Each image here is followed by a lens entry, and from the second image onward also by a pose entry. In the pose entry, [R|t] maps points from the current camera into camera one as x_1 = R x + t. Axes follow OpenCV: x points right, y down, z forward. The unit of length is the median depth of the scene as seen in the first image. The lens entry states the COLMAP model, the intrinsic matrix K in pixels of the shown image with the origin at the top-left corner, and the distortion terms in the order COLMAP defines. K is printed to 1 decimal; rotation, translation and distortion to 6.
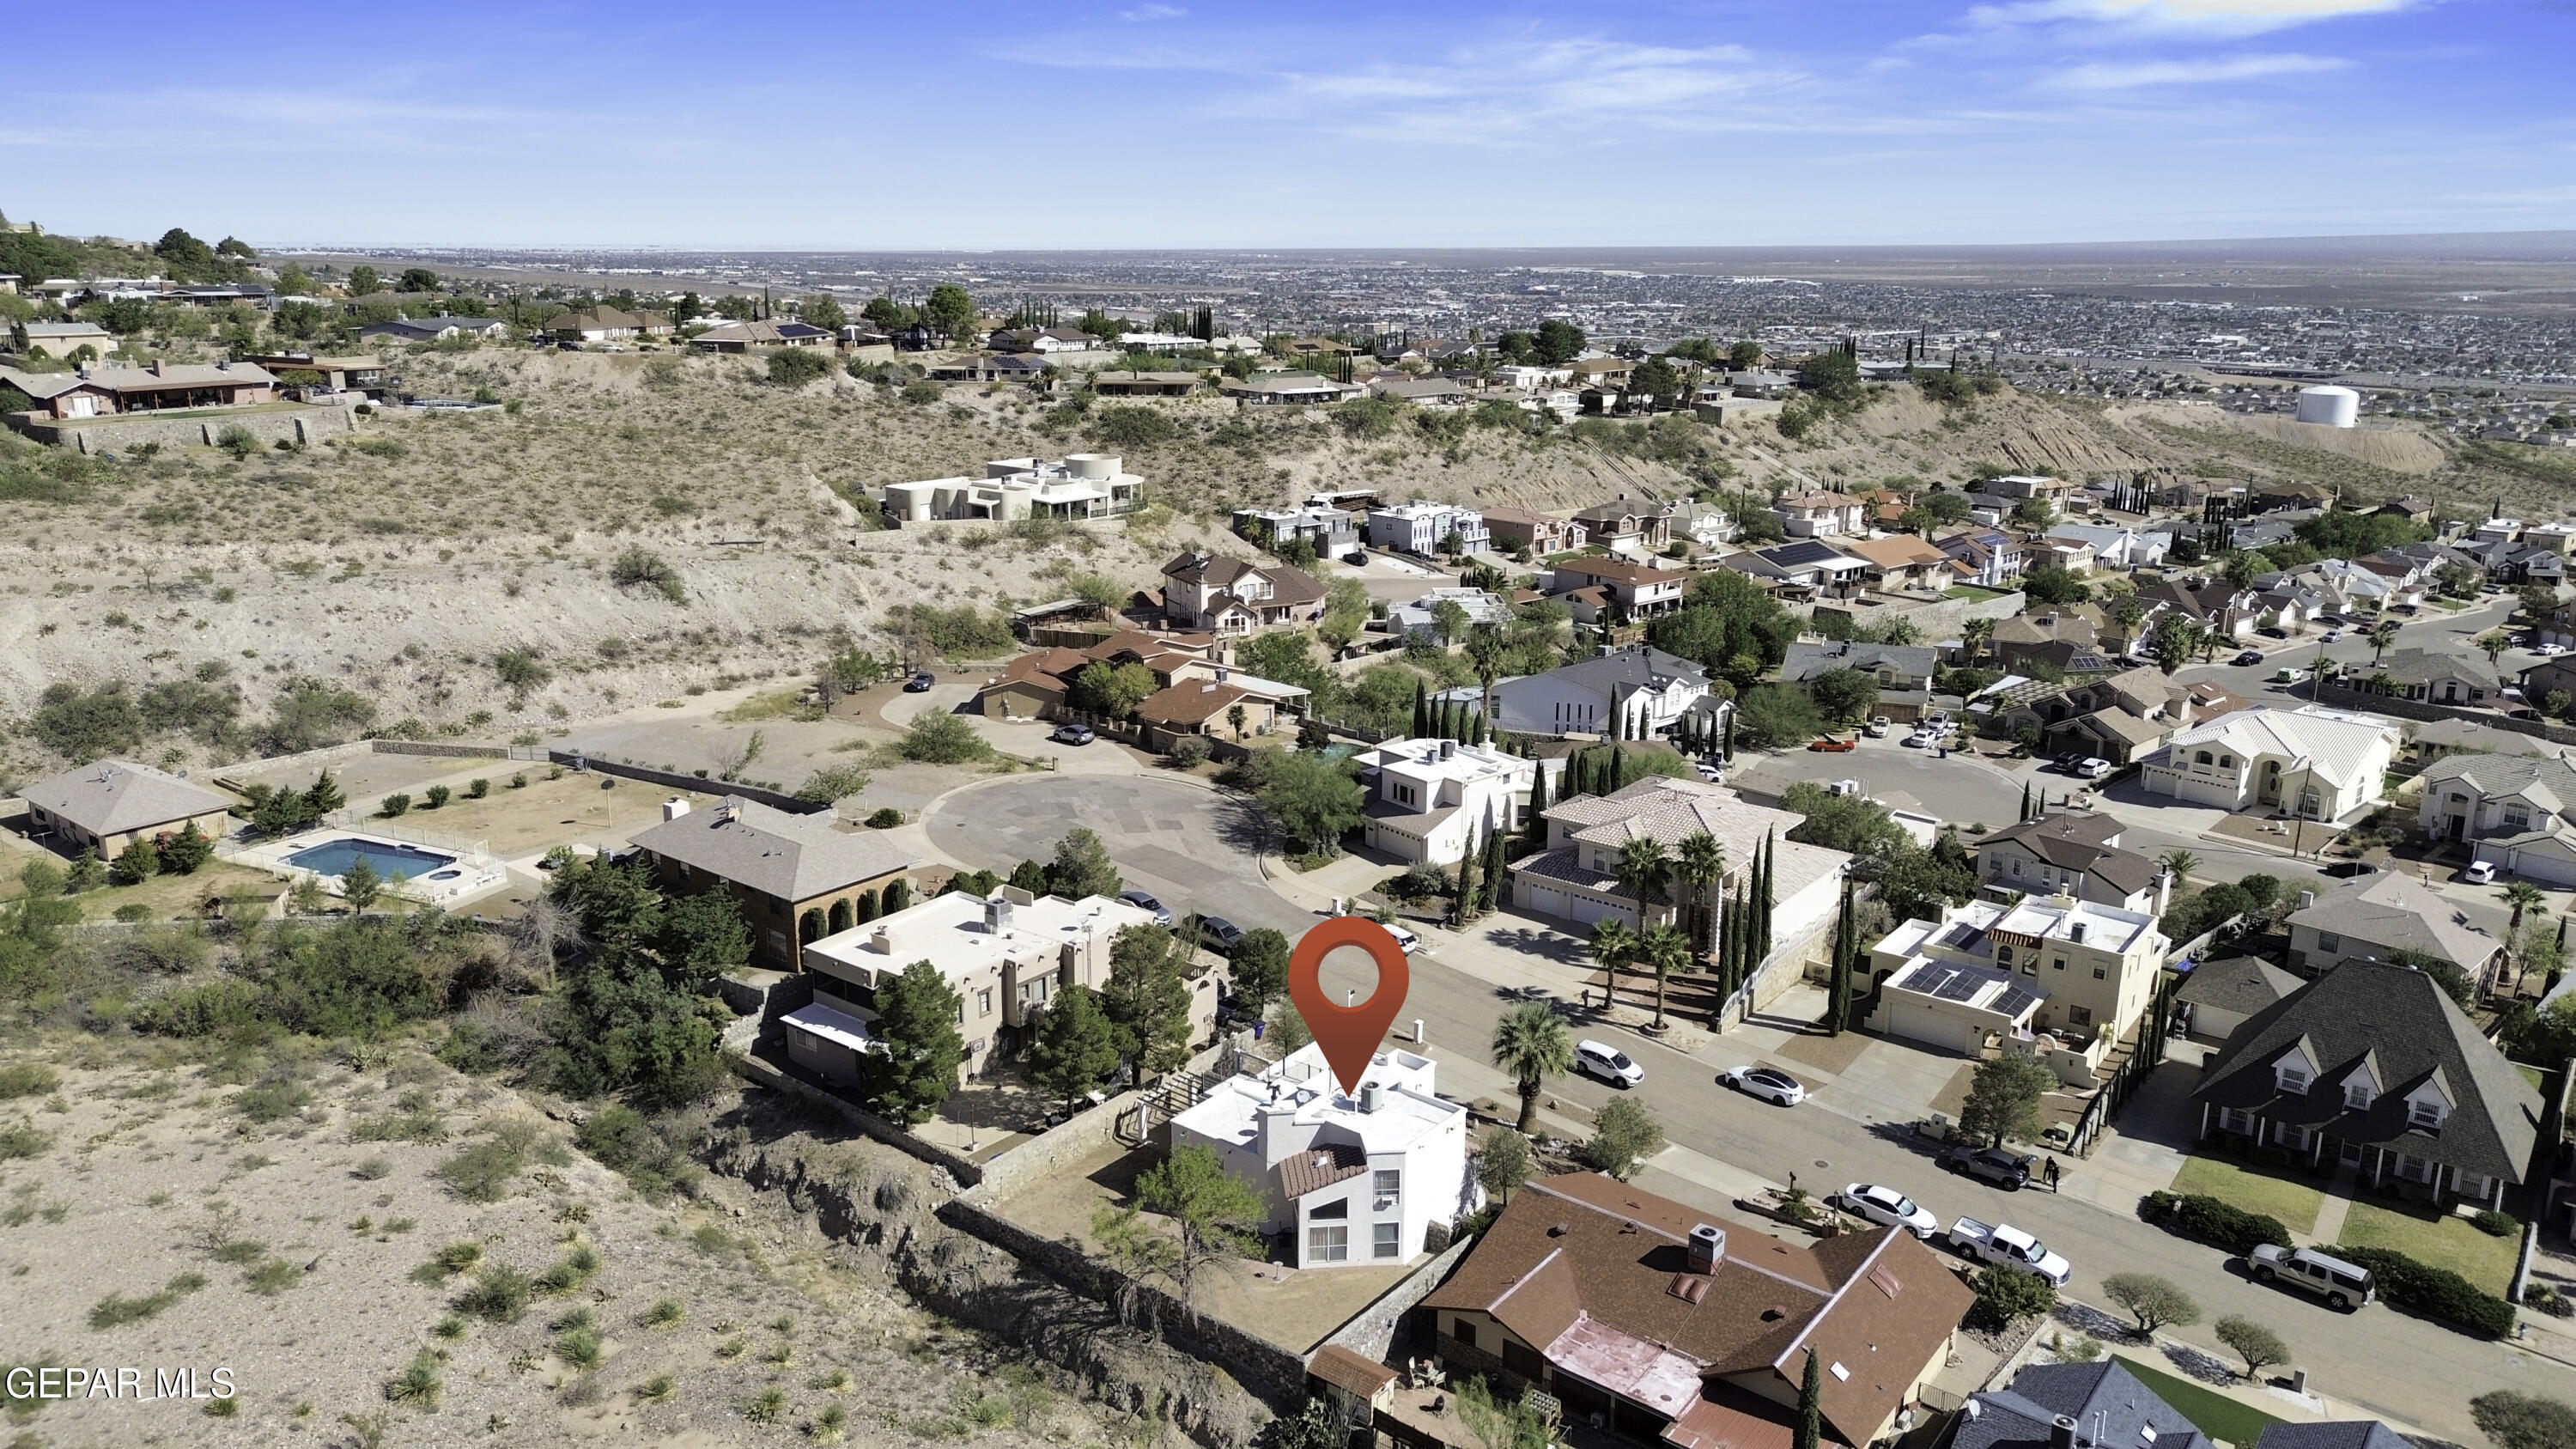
lens RADIAL K [[1822.8, 0, 1292.3], [0, 1822.8, 716.7], [0, 0, 1]] dist [0.074405, -0.077044]
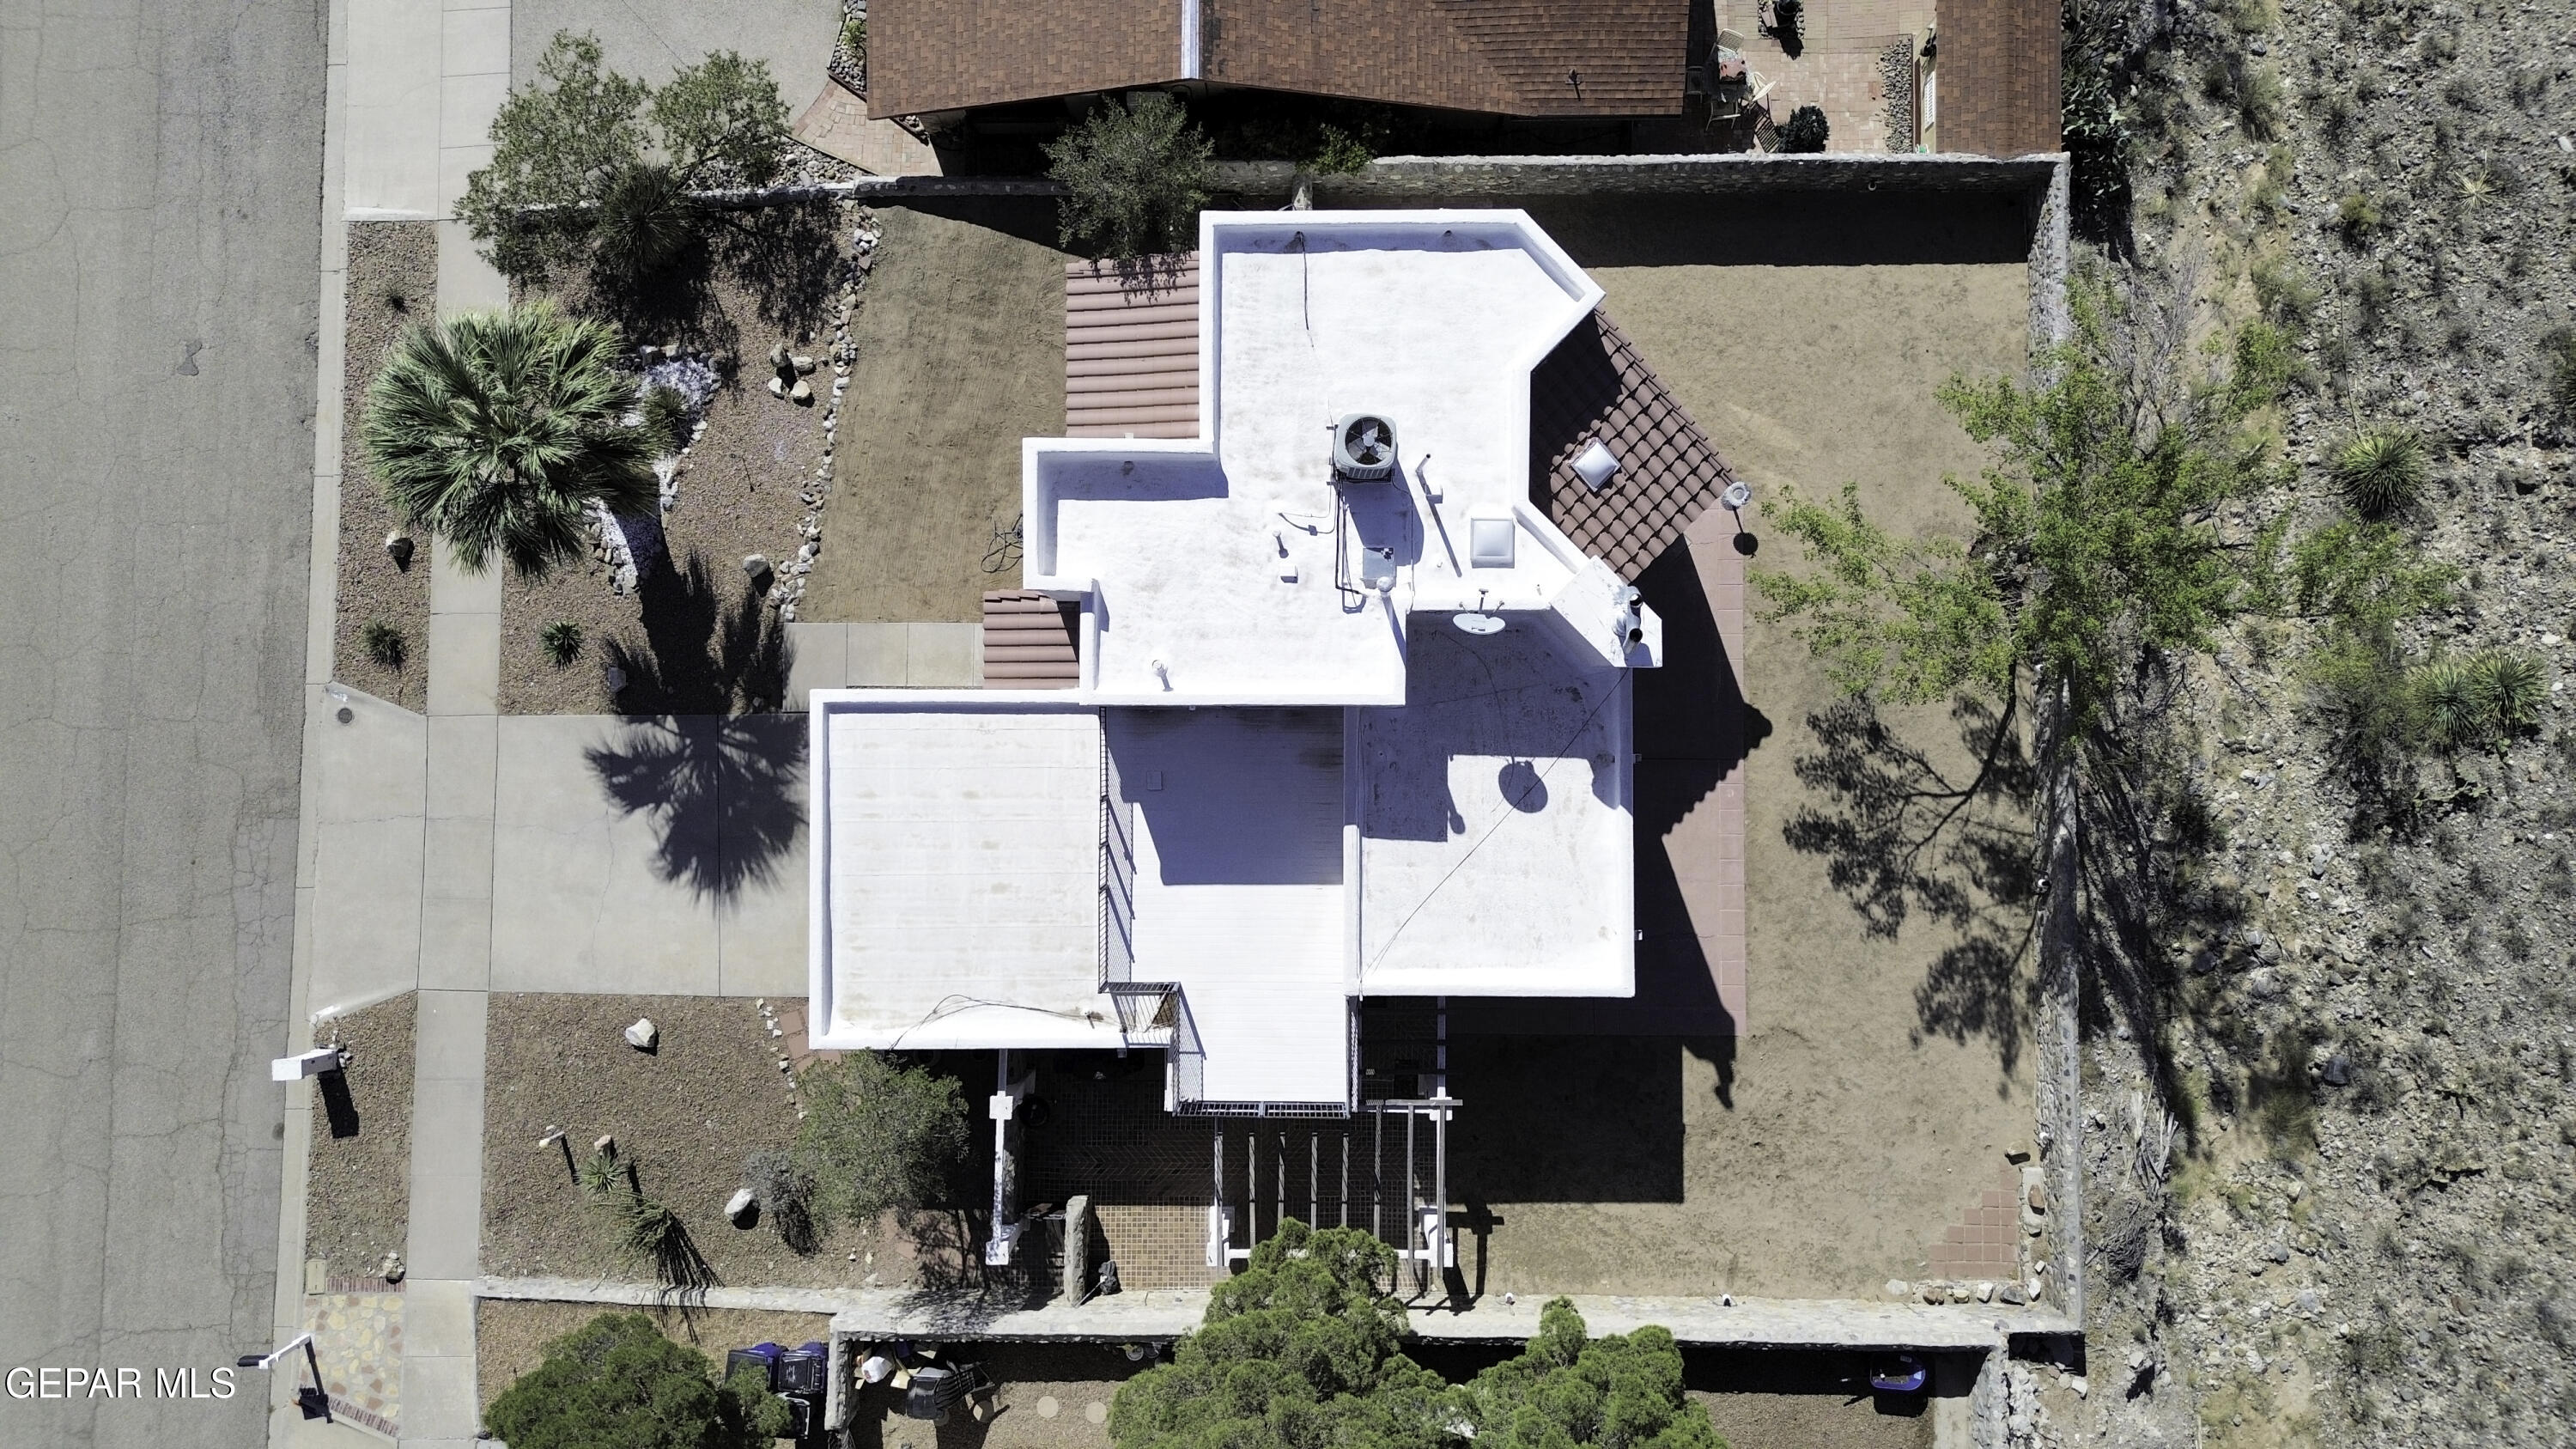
lens RADIAL K [[1822.8, 0, 1292.3], [0, 1822.8, 716.7], [0, 0, 1]] dist [0.074405, -0.077044]
pose [[-0.619561, -0.784913, 0.007500, 0.008270], [0.199596, -0.148294, 0.968592, -0.079152], [-0.759148, 0.601598, 0.248543, 0.629002]]
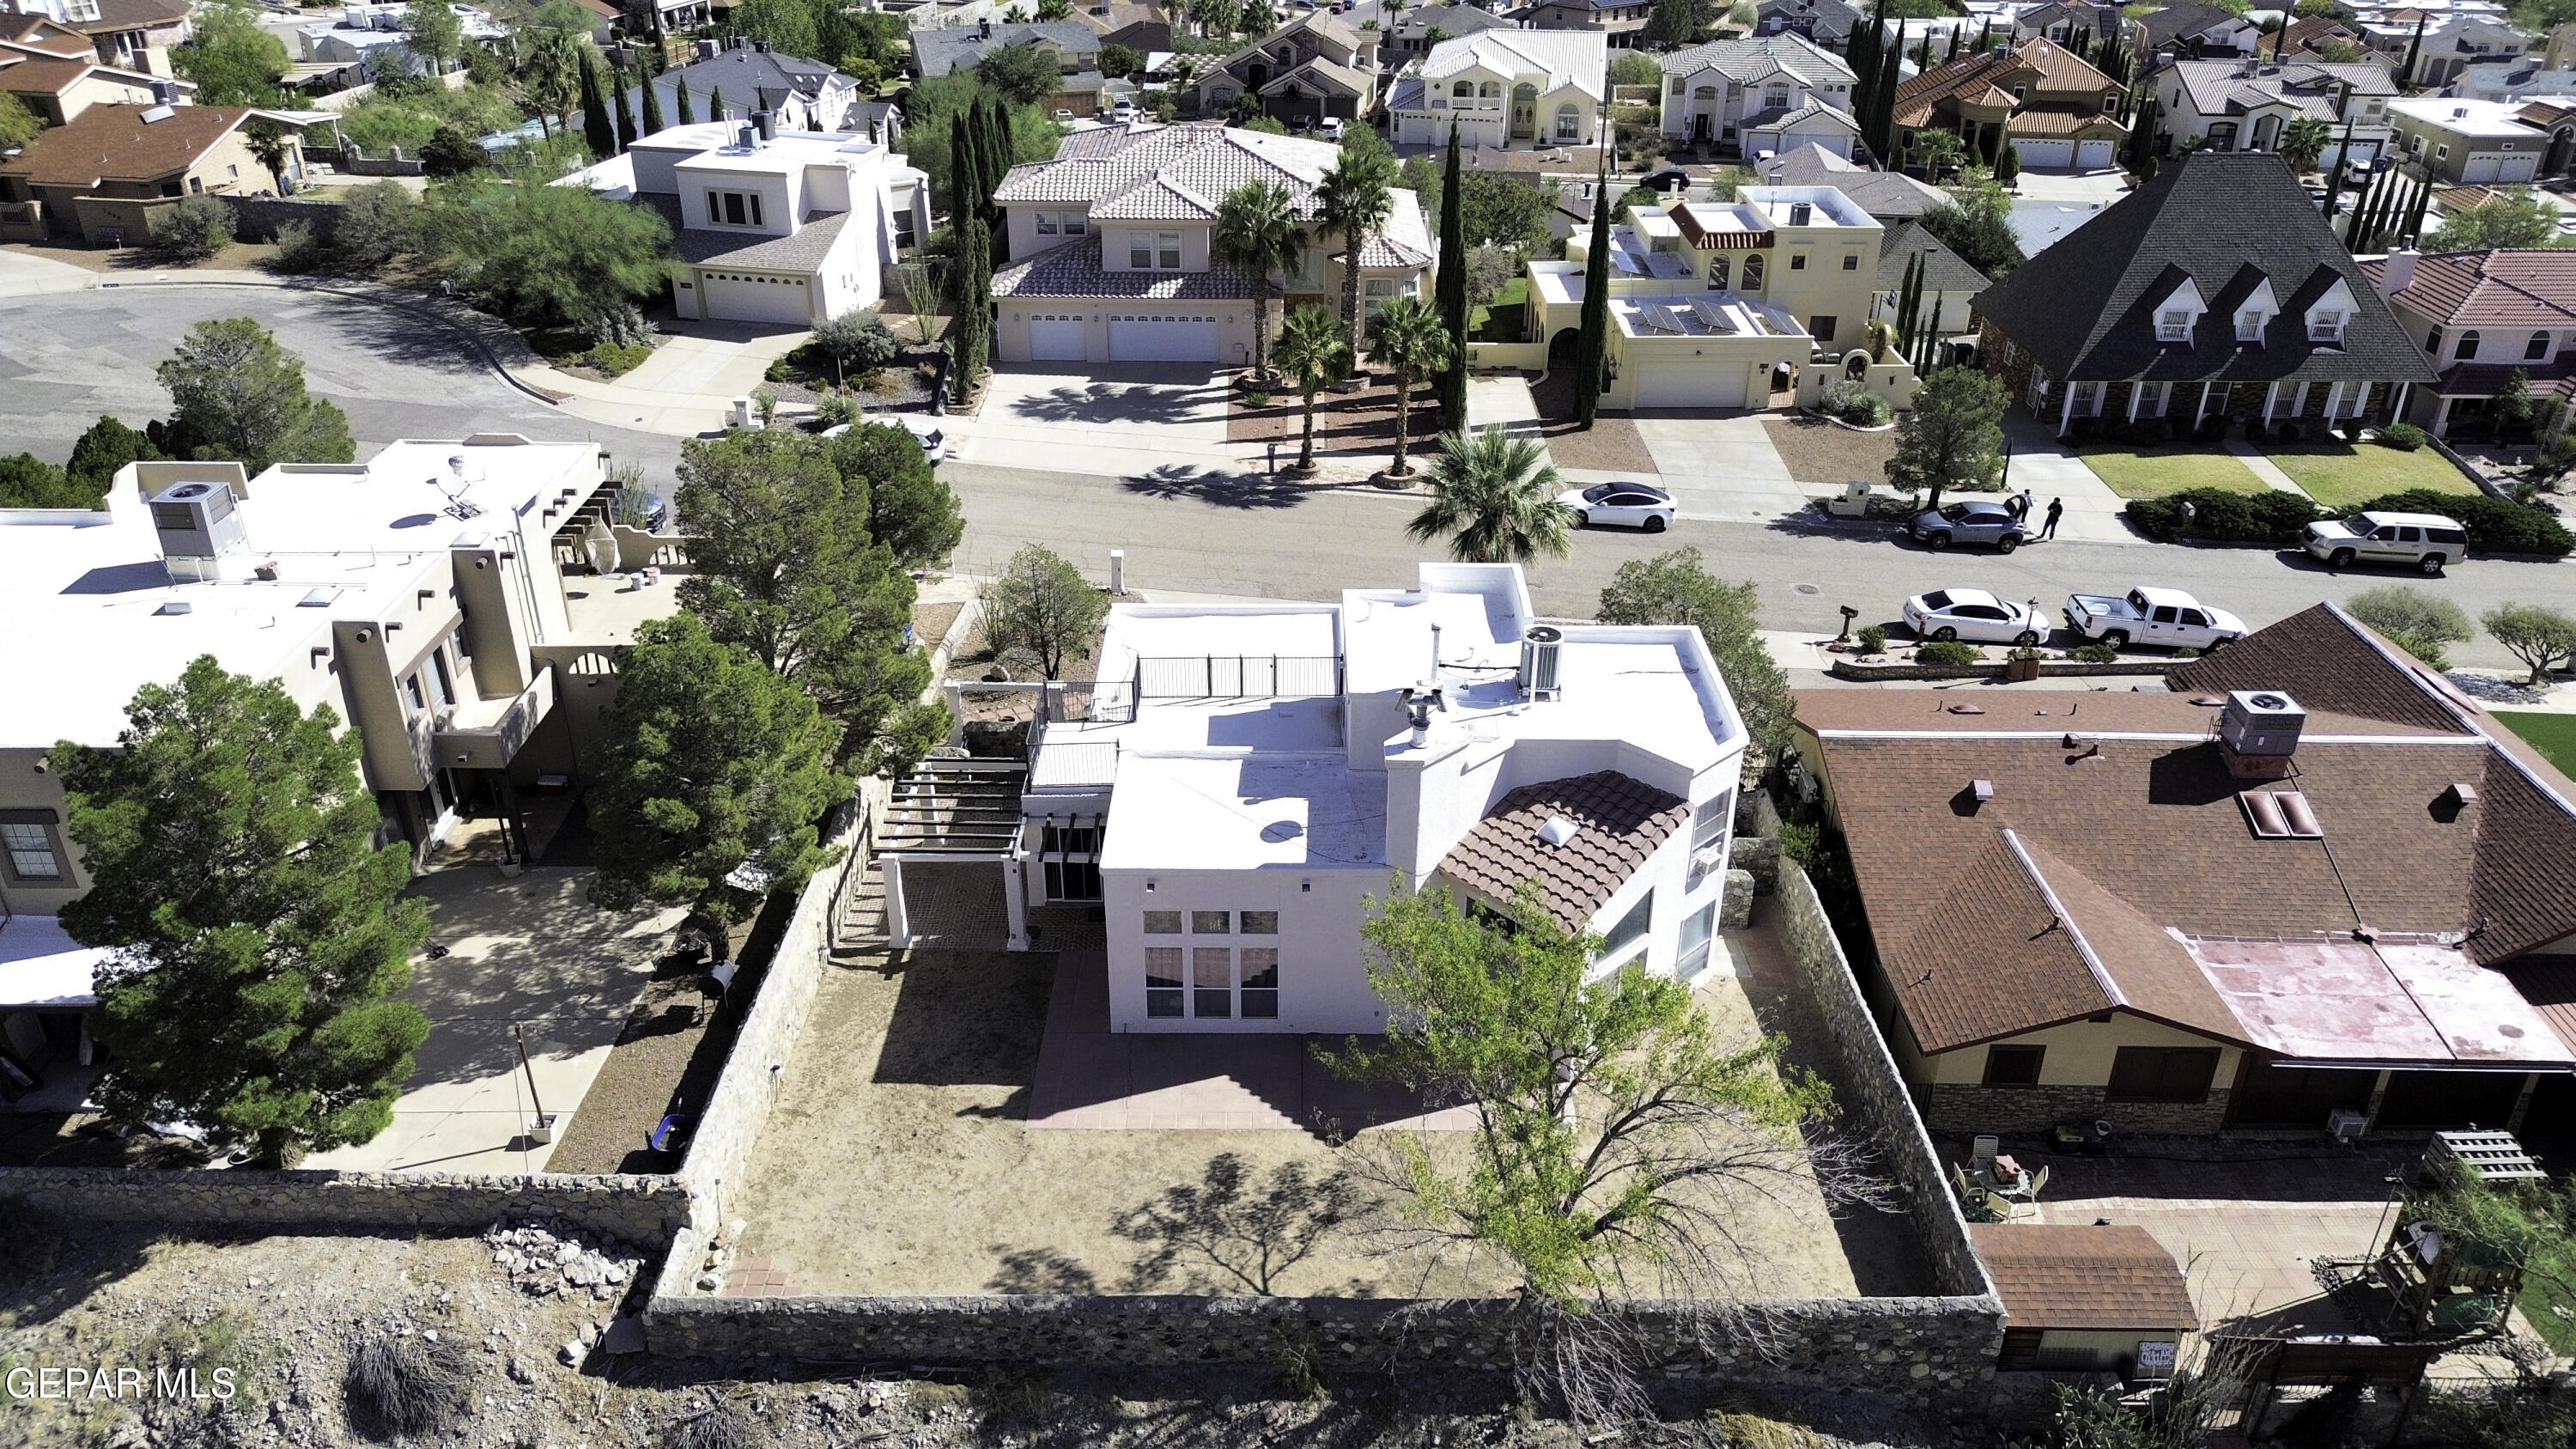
lens RADIAL K [[1817.8, 0, 1288.0], [0, 1817.8, 724.5], [0, 0, 1]] dist [0.063808, -0.055882]
pose [[0.786139, -0.295187, 0.543002, -0.160218], [0.154886, 0.944630, 0.289283, 0.056963], [-0.598328, -0.143313, 0.788330, 0.453539]]
